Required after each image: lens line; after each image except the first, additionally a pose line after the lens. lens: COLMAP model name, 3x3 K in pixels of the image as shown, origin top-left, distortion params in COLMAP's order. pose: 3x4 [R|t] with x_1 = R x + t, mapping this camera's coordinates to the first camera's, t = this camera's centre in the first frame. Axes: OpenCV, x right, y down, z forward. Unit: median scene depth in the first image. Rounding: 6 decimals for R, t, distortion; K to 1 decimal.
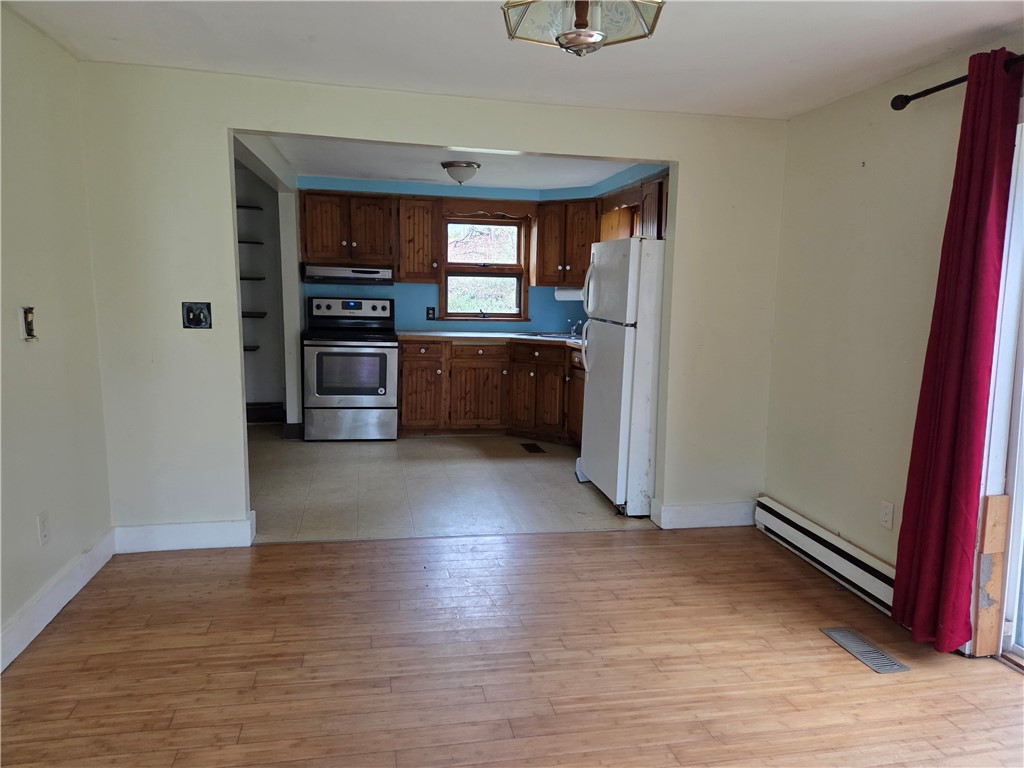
lens RADIAL K [[682.3, 0, 514.9], [0, 682.3, 374.9], [0, 0, 1]] dist [0.065632, -0.052495]
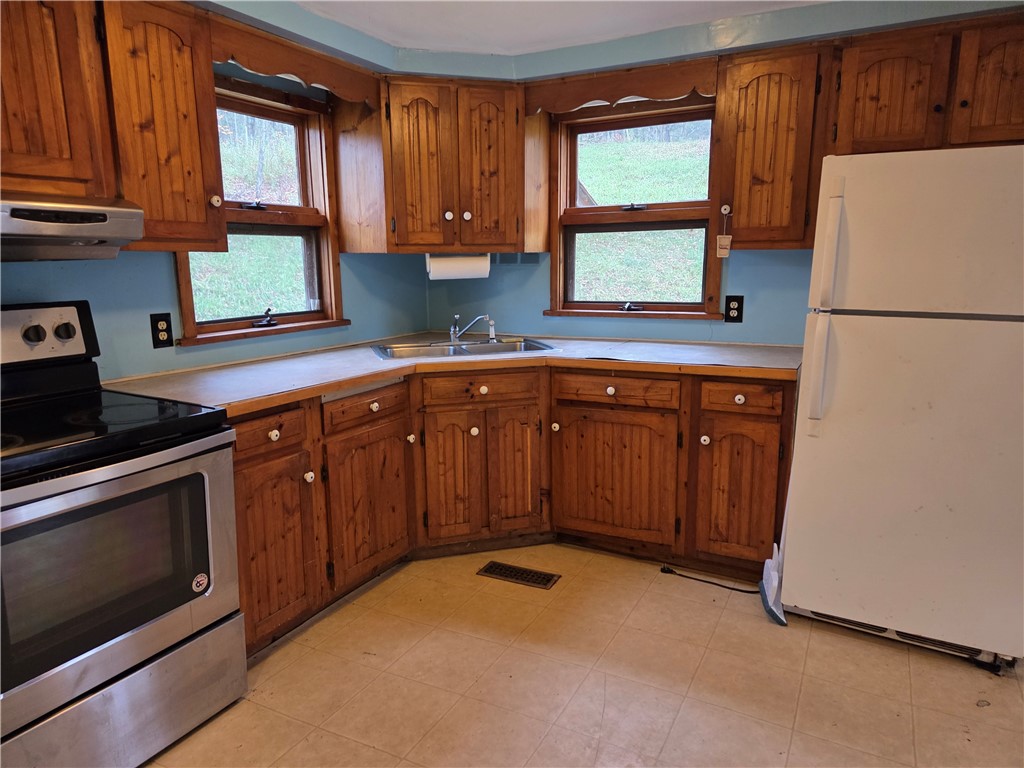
lens RADIAL K [[682.3, 0, 513.4], [0, 682.3, 392.3], [0, 0, 1]] dist [0.065632, -0.052495]
pose [[0.640001, -0.176697, 0.747781, -0.331111], [0.119322, 0.984249, 0.130449, -0.092447], [-0.759052, 0.005739, 0.651004, 0.665219]]
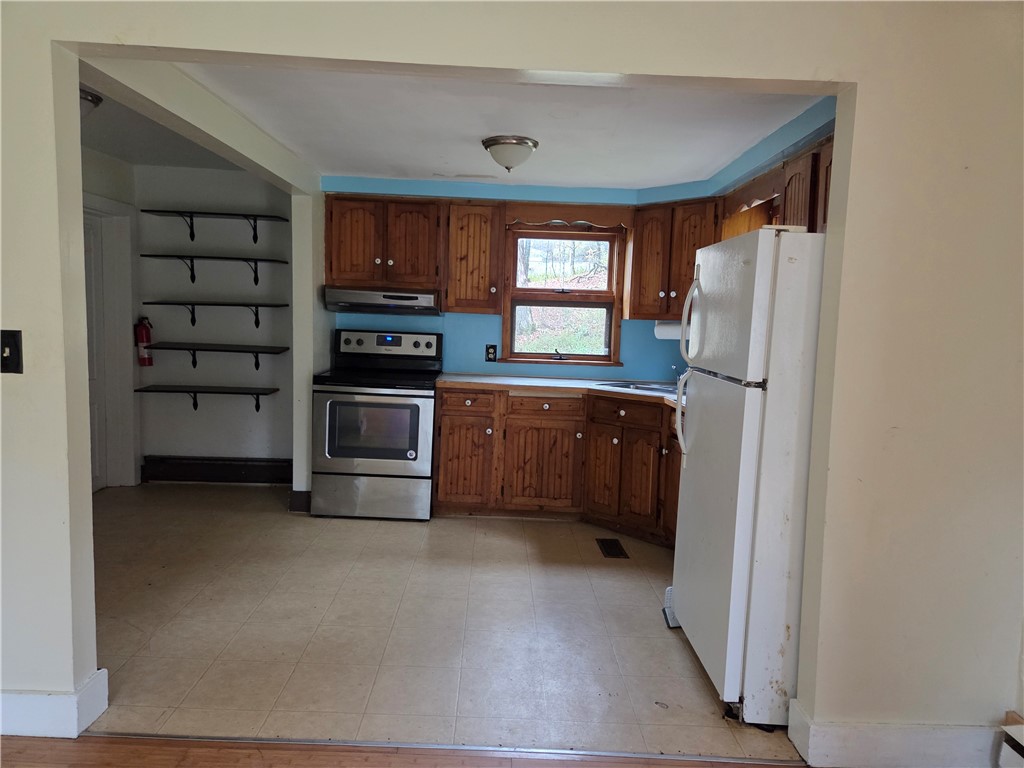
lens RADIAL K [[682.3, 0, 514.0], [0, 682.3, 377.6], [0, 0, 1]] dist [0.065632, -0.052495]
pose [[0.981382, 0.030579, -0.189615, 0.055545], [-0.040151, 0.998095, -0.046849, -0.030062], [0.187822, 0.053590, 0.980740, 0.278518]]
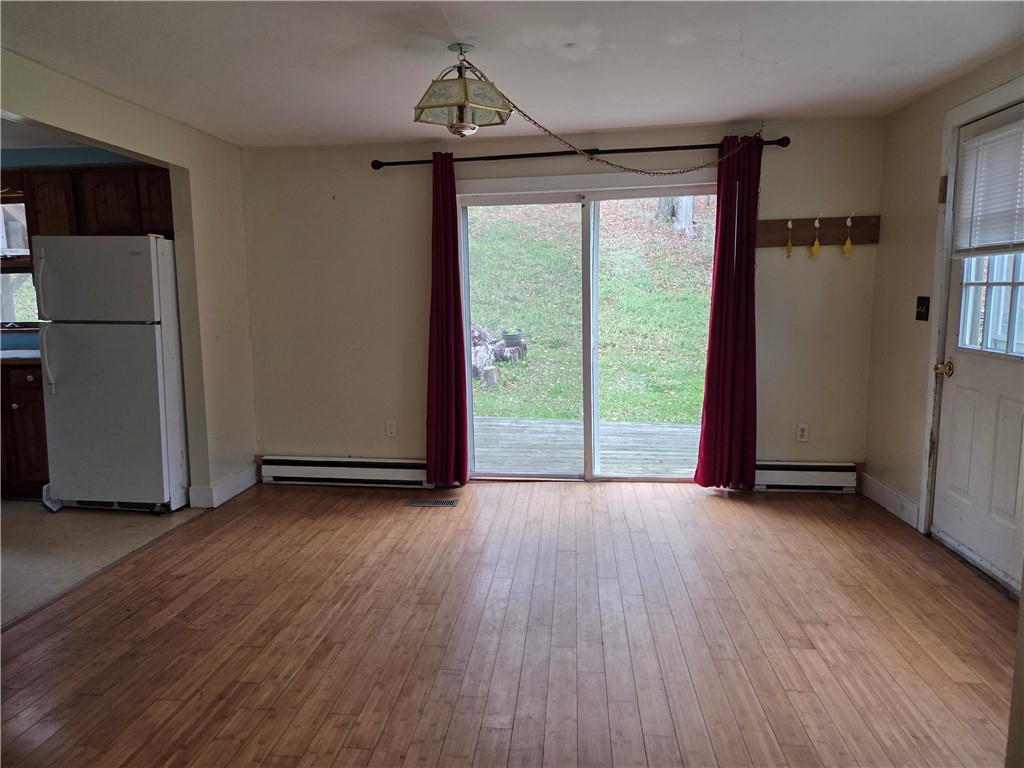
lens RADIAL K [[682.3, 0, 496.2], [0, 682.3, 376.6], [0, 0, 1]] dist [0.065632, -0.052495]
pose [[0.319093, -0.143181, 0.936845, -0.430714], [0.139587, 0.984841, 0.102972, -0.019891], [-0.937387, 0.097914, 0.334242, 0.137512]]
